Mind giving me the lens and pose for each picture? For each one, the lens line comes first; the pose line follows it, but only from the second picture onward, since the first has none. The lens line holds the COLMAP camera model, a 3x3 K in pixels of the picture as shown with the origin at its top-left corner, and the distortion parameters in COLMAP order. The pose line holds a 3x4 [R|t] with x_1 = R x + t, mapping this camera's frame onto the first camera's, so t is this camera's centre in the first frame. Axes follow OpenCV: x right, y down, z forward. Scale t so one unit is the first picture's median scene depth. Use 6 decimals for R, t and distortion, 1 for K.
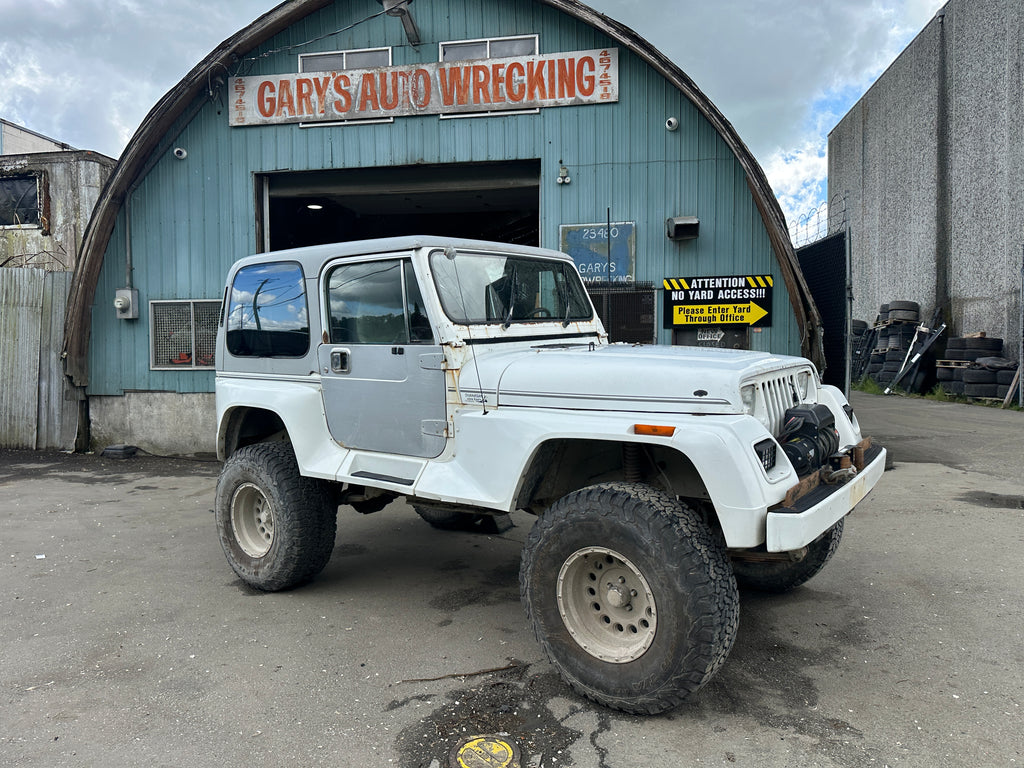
lens RADIAL K [[721.6, 0, 516.4], [0, 721.6, 383.0], [0, 0, 1]] dist [0.034013, -0.043323]
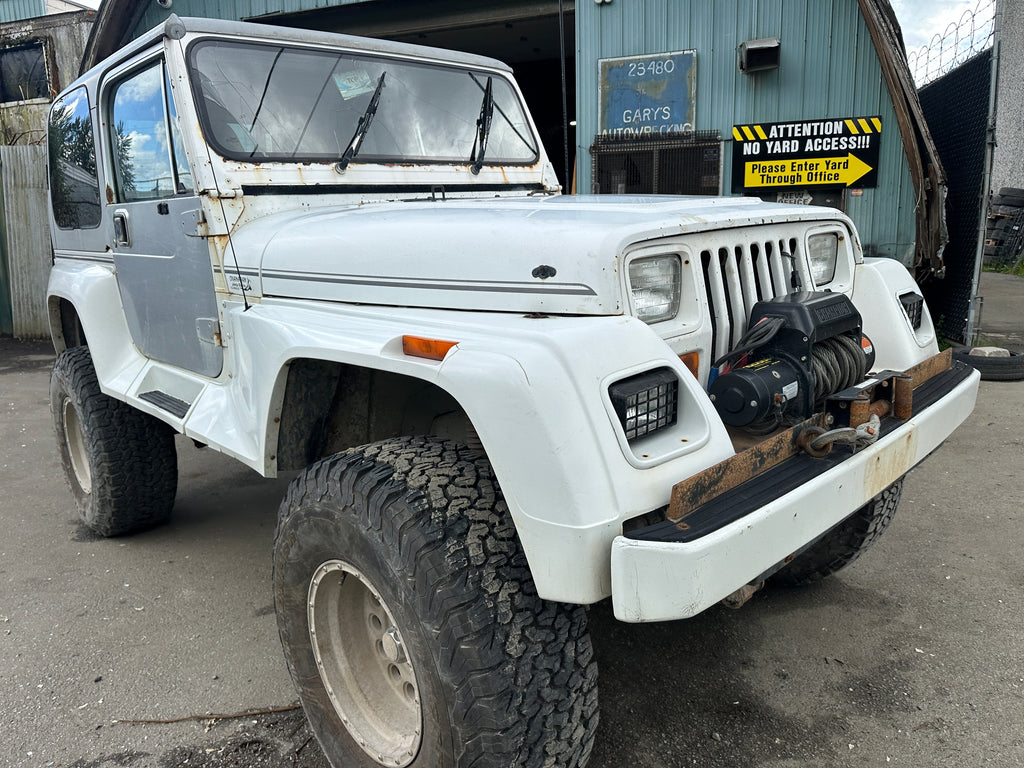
lens RADIAL K [[721.6, 0, 518.3], [0, 721.6, 378.3], [0, 0, 1]] dist [0.034013, -0.043323]
pose [[0.987061, 0.017400, -0.159396, 0.222278], [0.006497, 0.988938, 0.148185, 0.009472], [0.160211, -0.147304, 0.976030, 0.355135]]
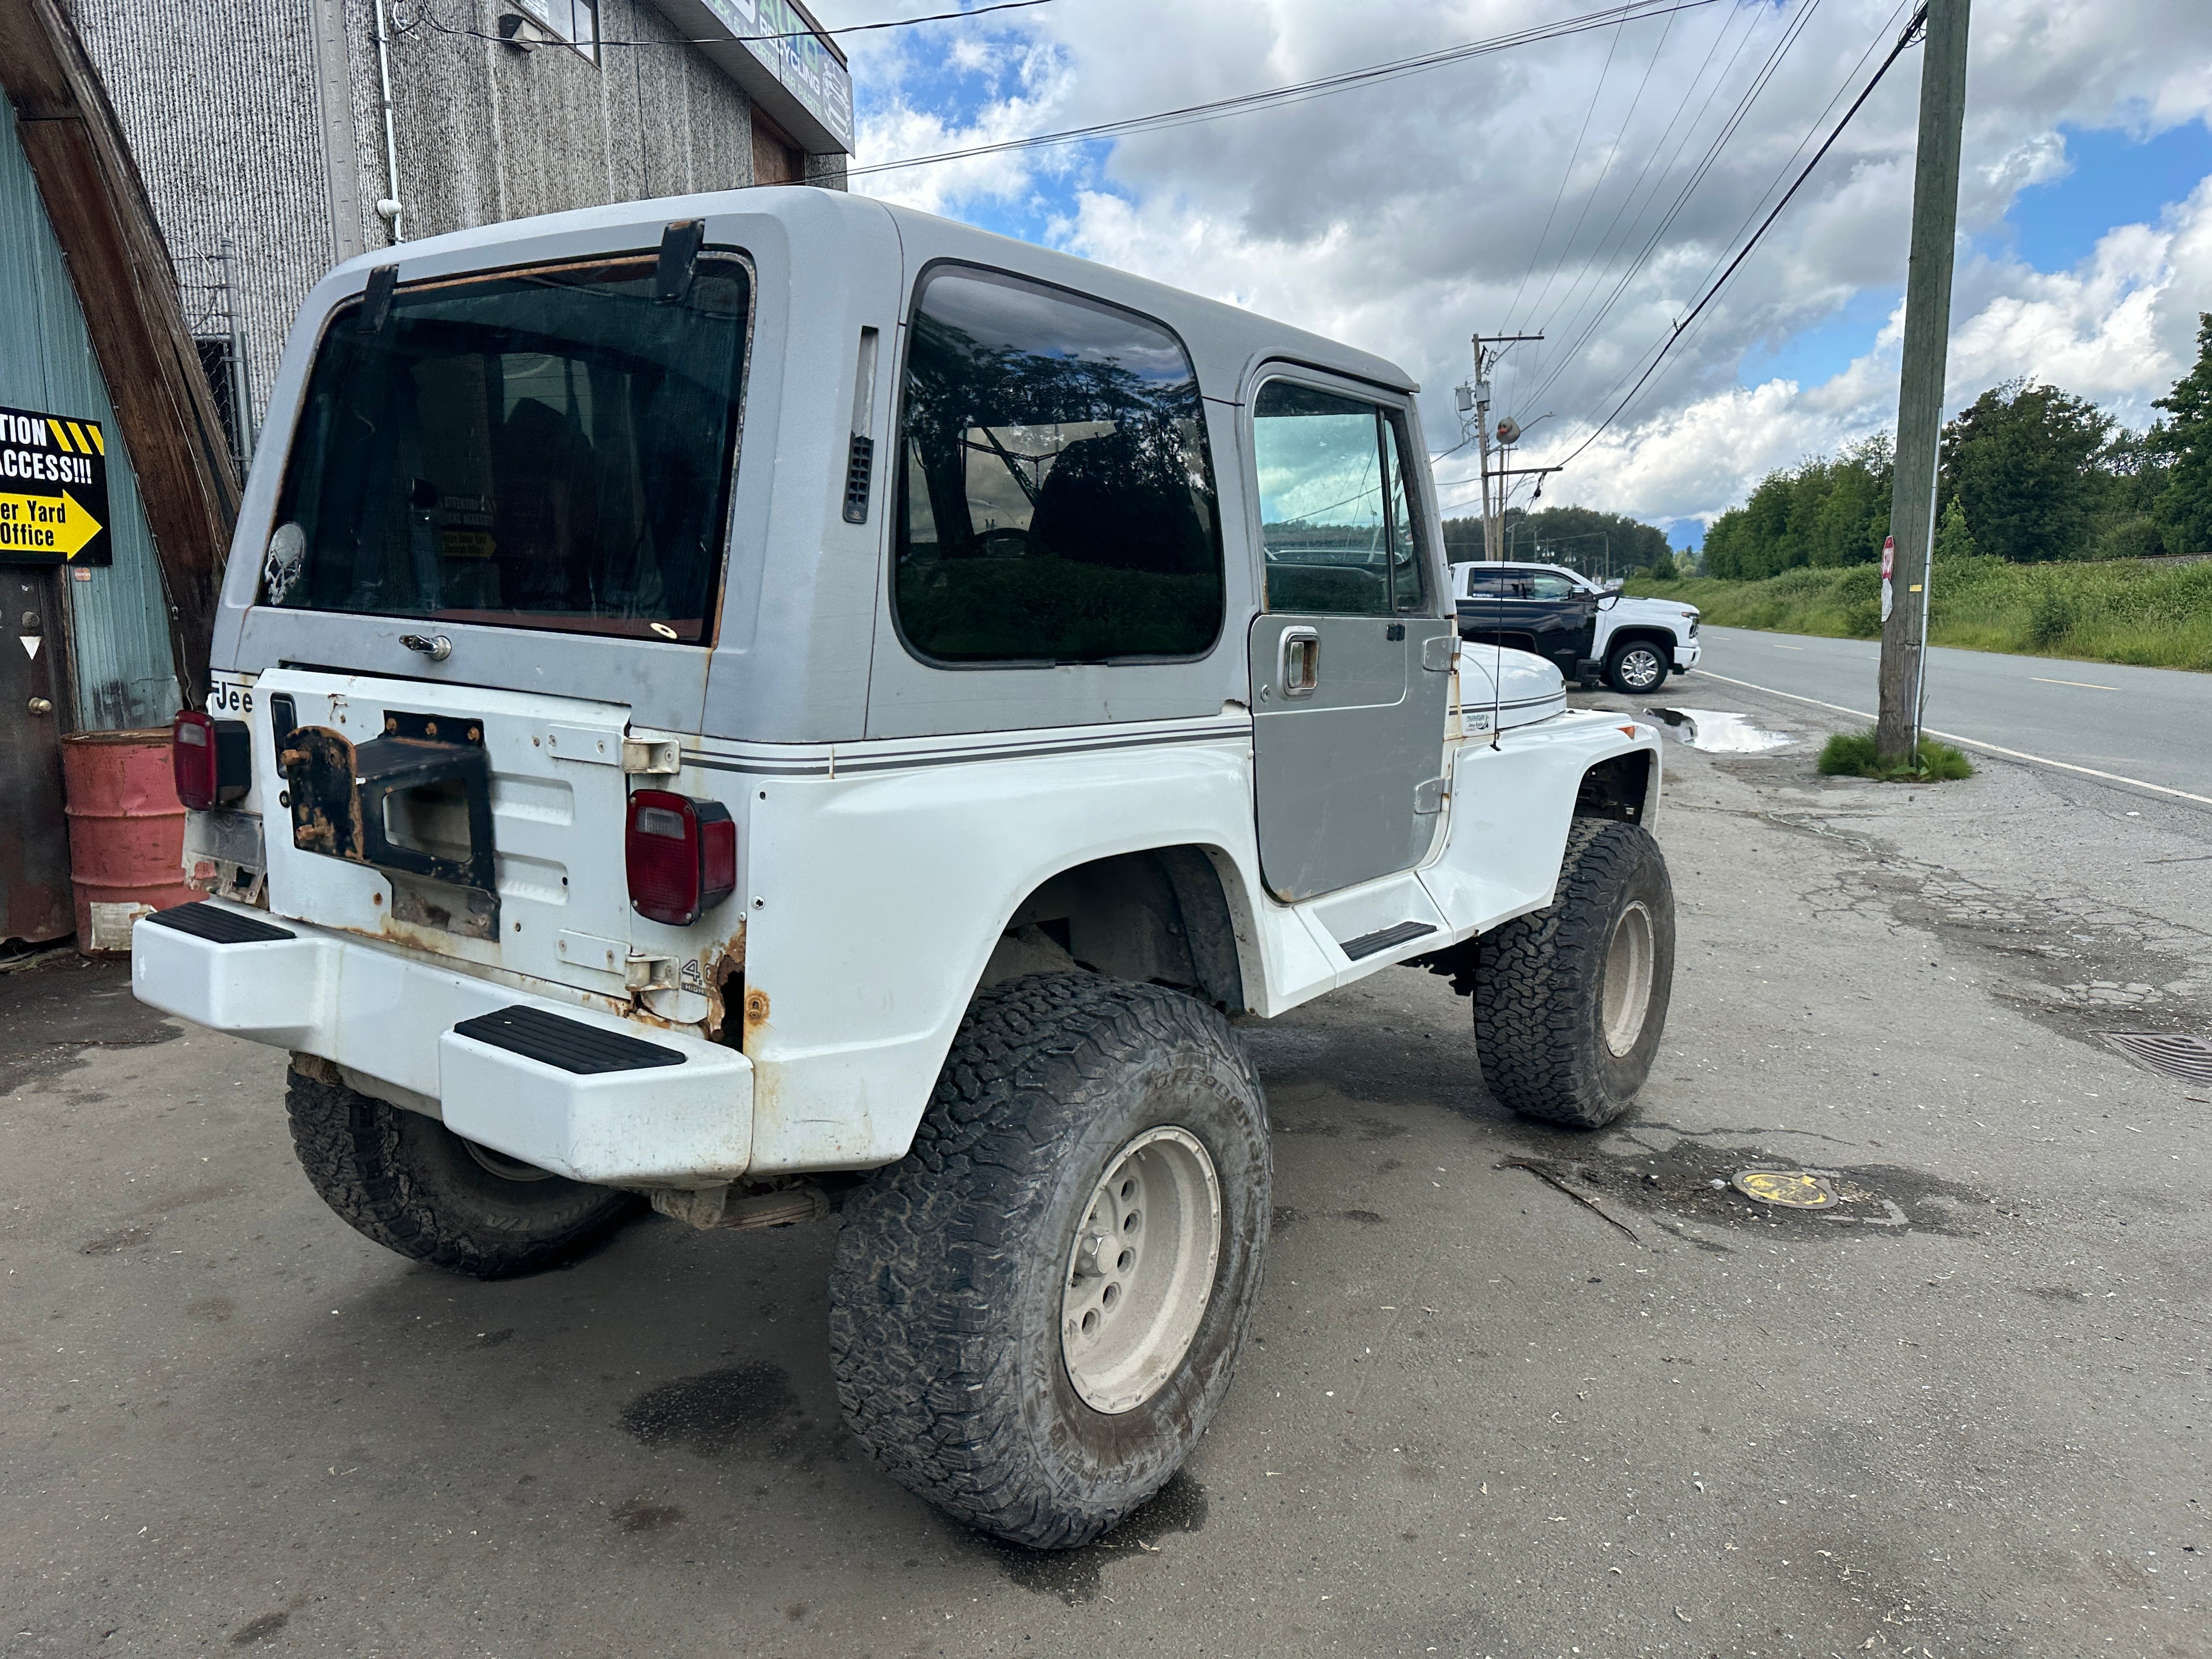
lens RADIAL K [[1558.7, 0, 1111.3], [0, 1558.7, 810.8], [0, 0, 1]] dist [0.034013, -0.043323]
pose [[-0.033647, -0.118420, 0.992393, -0.967299], [0.048215, 0.991607, 0.119961, -0.052251], [-0.998270, 0.051885, -0.027655, 1.071257]]
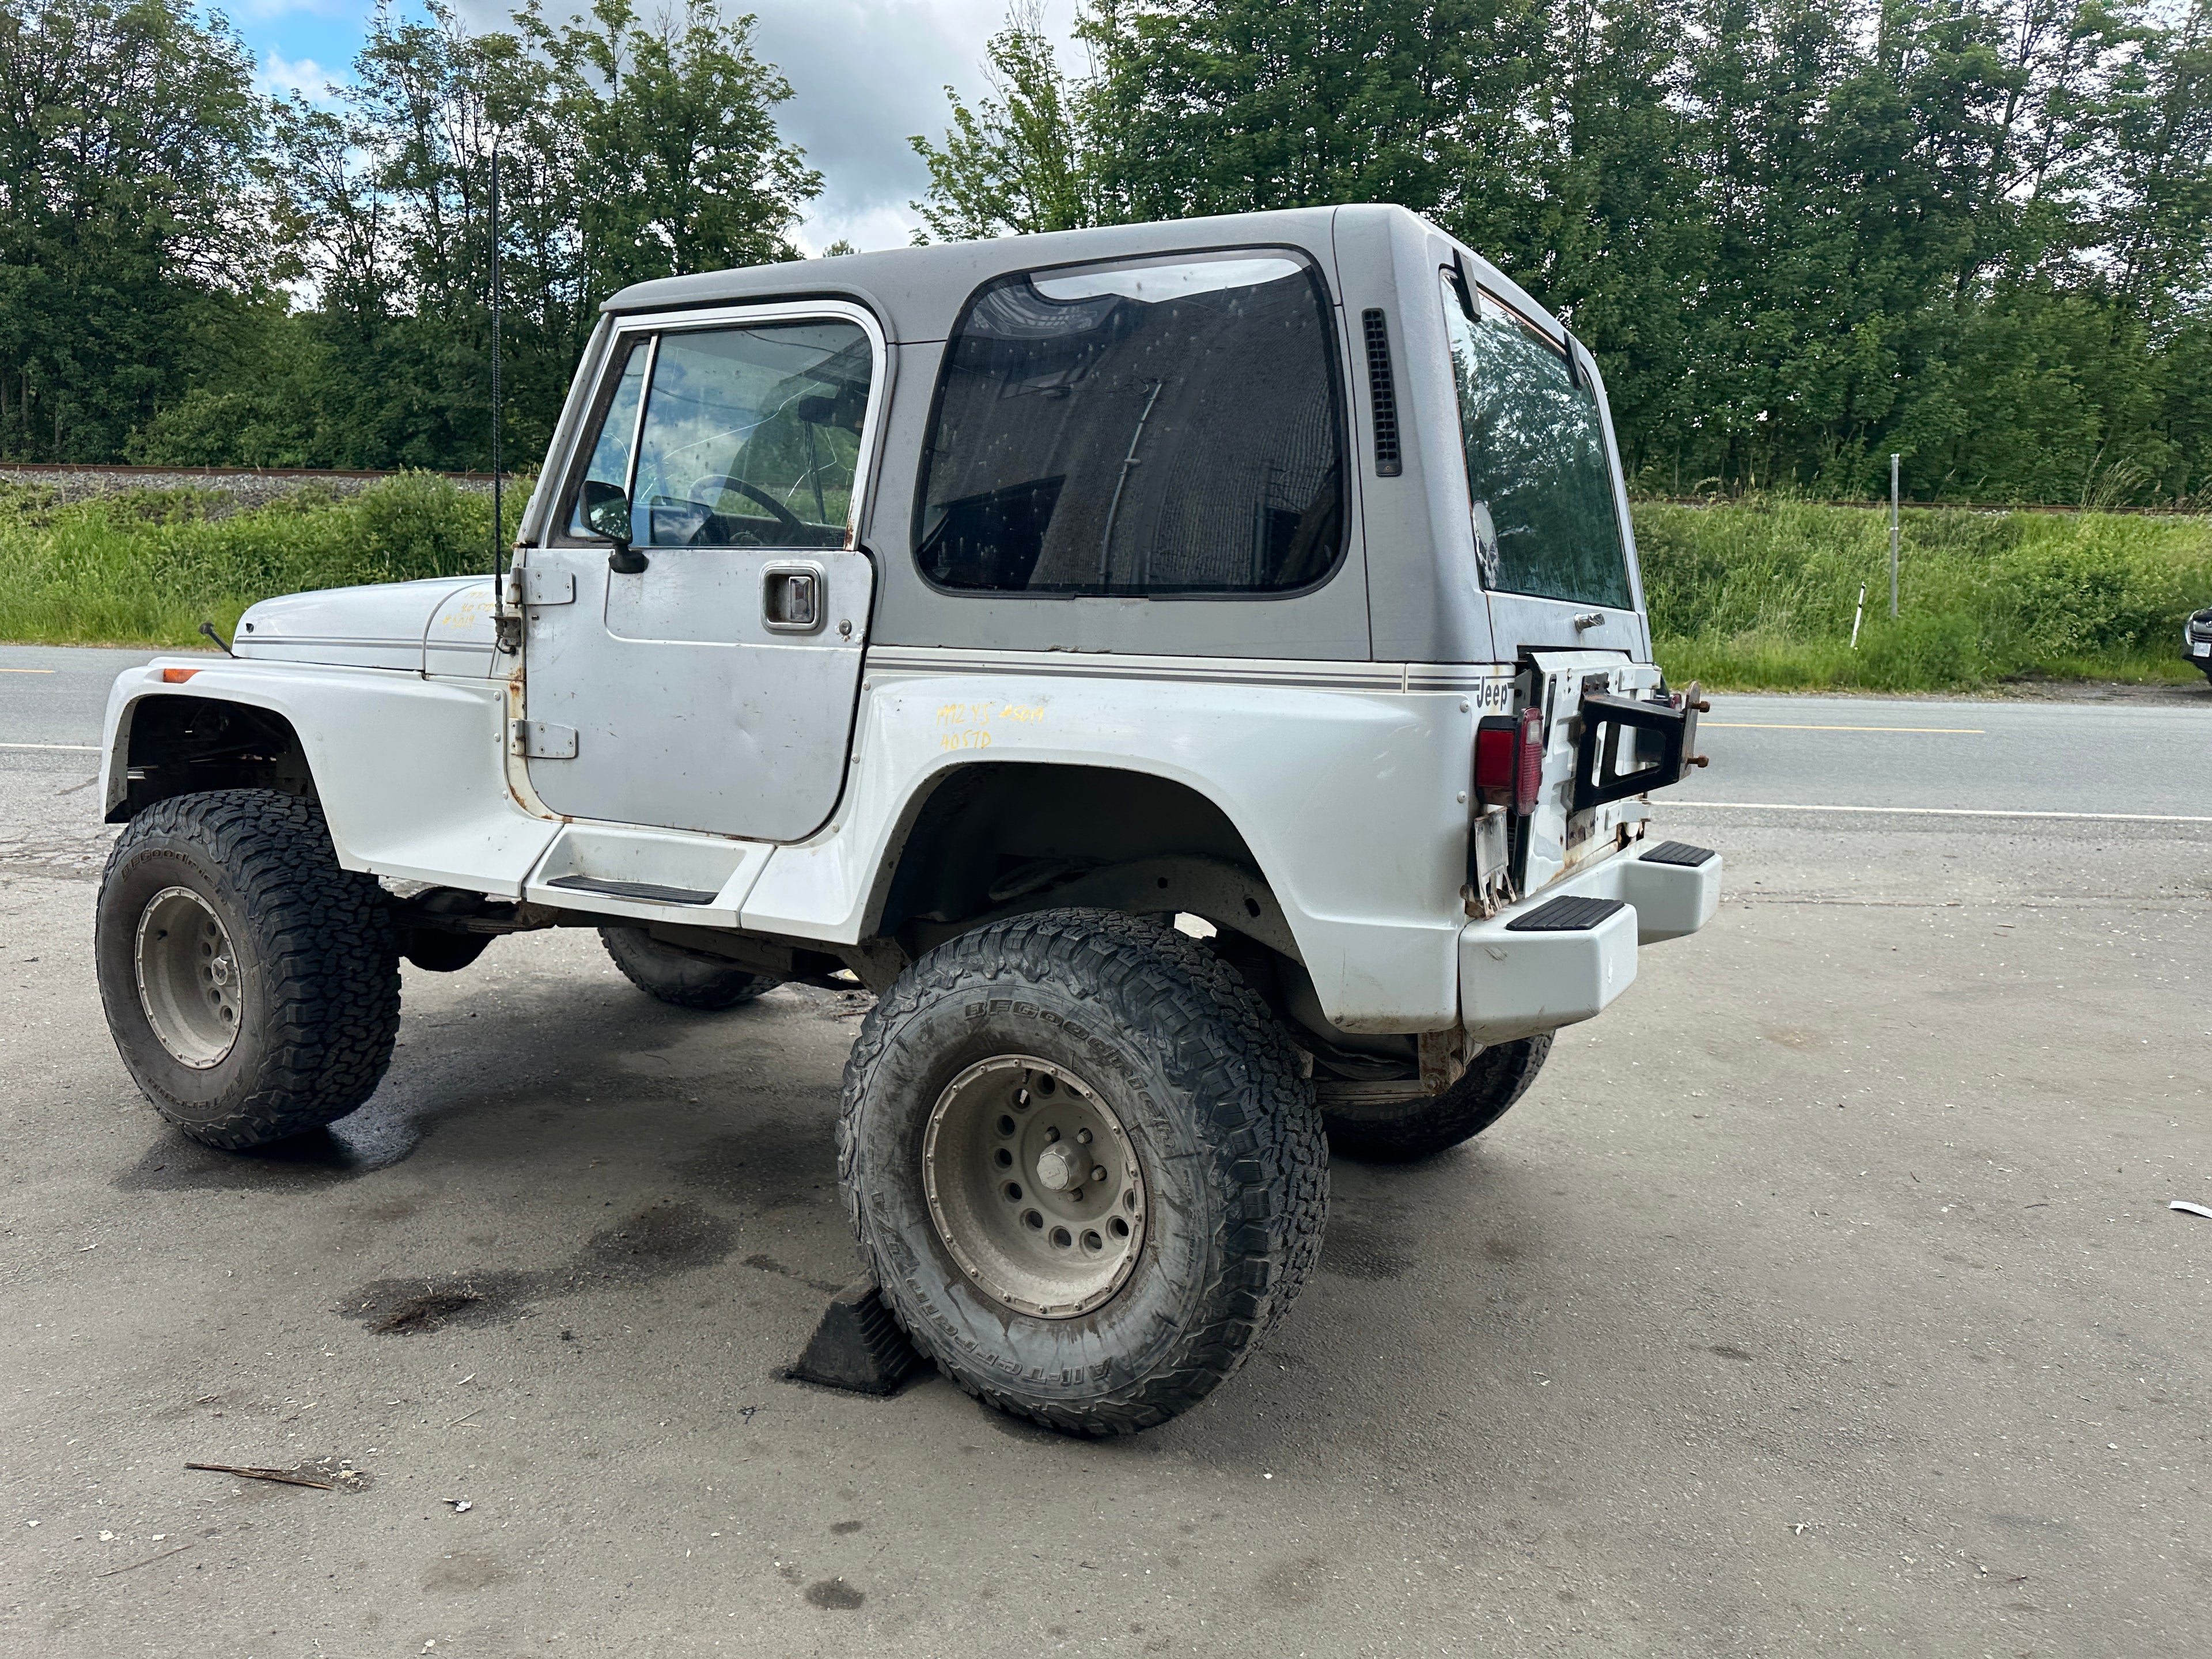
lens RADIAL K [[1558.7, 0, 1099.8], [0, 1558.7, 808.8], [0, 0, 1]] dist [0.034013, -0.043323]
pose [[-0.991220, 0.009688, -0.131869, -0.052883], [-0.017294, 0.979247, 0.201932, -0.113483], [0.131089, 0.202439, -0.970481, 1.999347]]
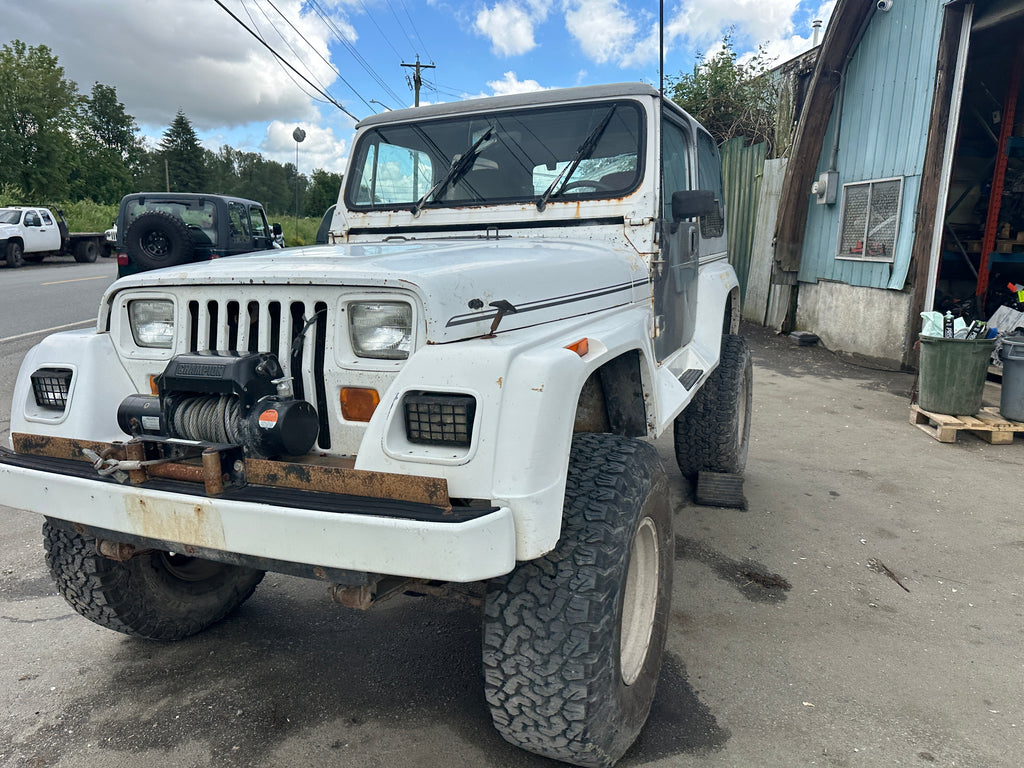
lens RADIAL K [[721.6, 0, 515.1], [0, 721.6, 379.7], [0, 0, 1]] dist [0.034013, -0.043323]
pose [[0.236908, 0.203272, -0.950029, 0.777040], [-0.058151, 0.979081, 0.194986, -0.055119], [0.969790, 0.009051, 0.243773, 0.846657]]
